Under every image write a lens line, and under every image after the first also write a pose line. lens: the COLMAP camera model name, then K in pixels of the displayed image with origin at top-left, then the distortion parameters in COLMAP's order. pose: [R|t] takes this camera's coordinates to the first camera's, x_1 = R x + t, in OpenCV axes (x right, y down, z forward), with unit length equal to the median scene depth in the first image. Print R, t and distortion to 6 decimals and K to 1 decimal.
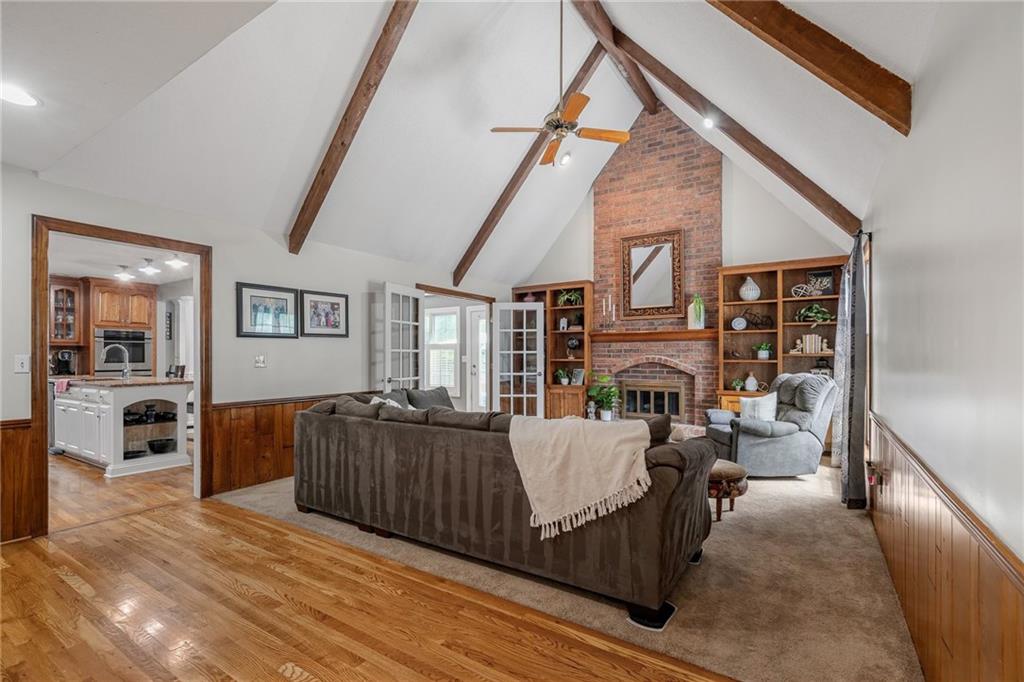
lens RADIAL K [[466.9, 0, 512.0], [0, 466.9, 341.0], [0, 0, 1]] dist [-0.015282, 0.000099]
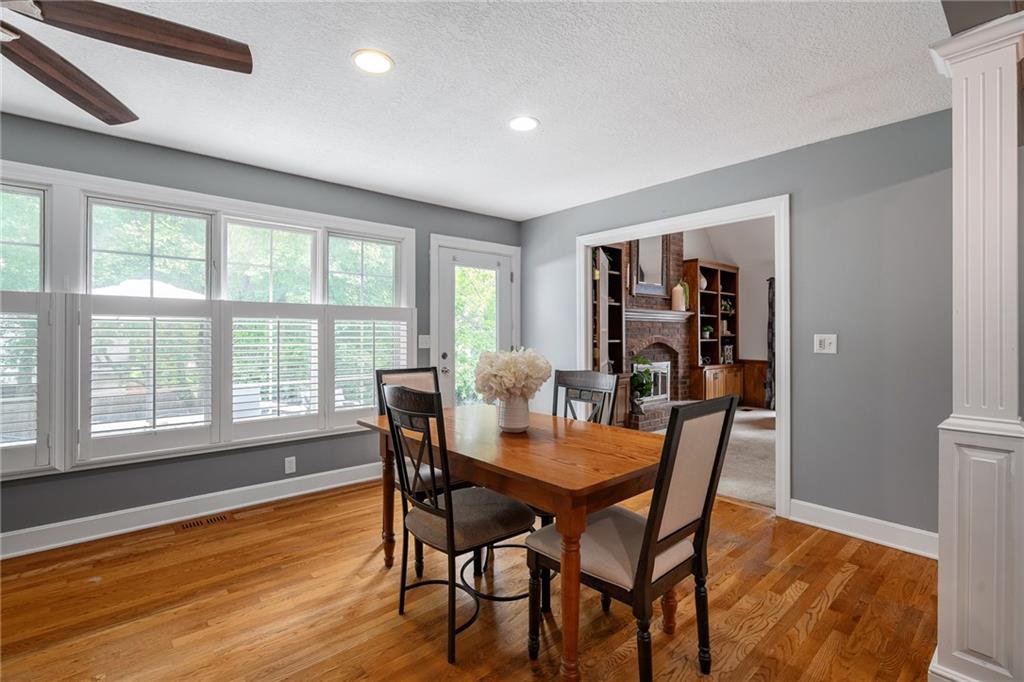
lens RADIAL K [[466.9, 0, 512.0], [0, 466.9, 341.0], [0, 0, 1]] dist [-0.015282, 0.000099]
pose [[0.269245, -0.009825, 0.963022, -0.680681], [-0.033088, 0.999263, 0.019446, 0.031998], [-0.962503, -0.037101, 0.268721, 0.988609]]
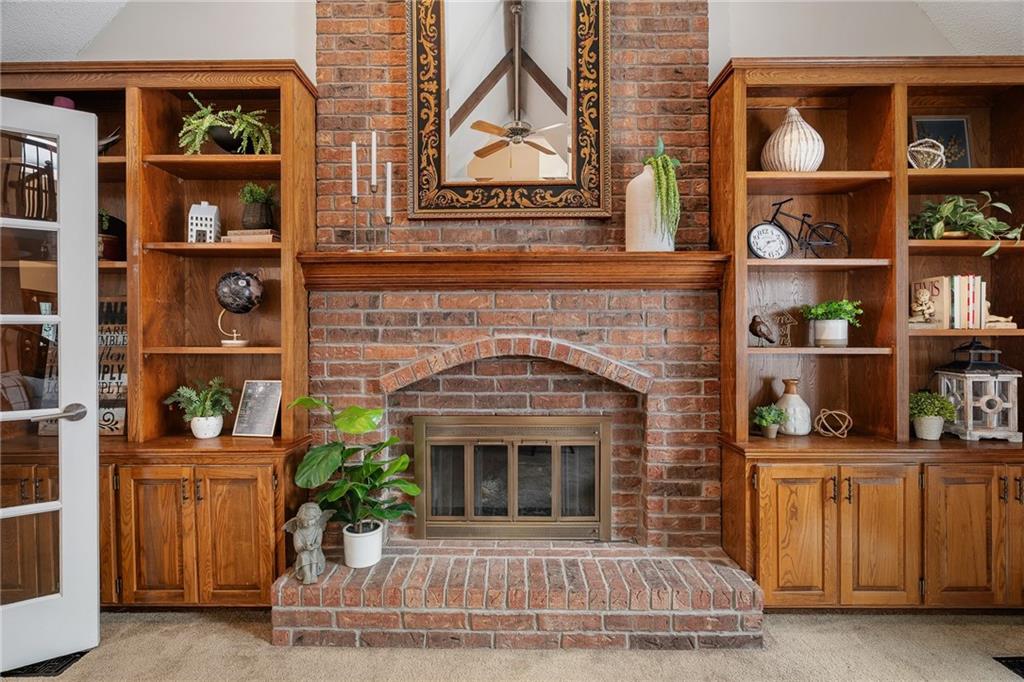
lens RADIAL K [[466.9, 0, 512.0], [0, 466.9, 341.0], [0, 0, 1]] dist [-0.015282, 0.000099]
pose [[0.840567, -0.011309, 0.541589, 0.123718], [-0.015970, 0.998830, 0.045643, 0.020974], [-0.541472, -0.047015, 0.839403, 0.710953]]
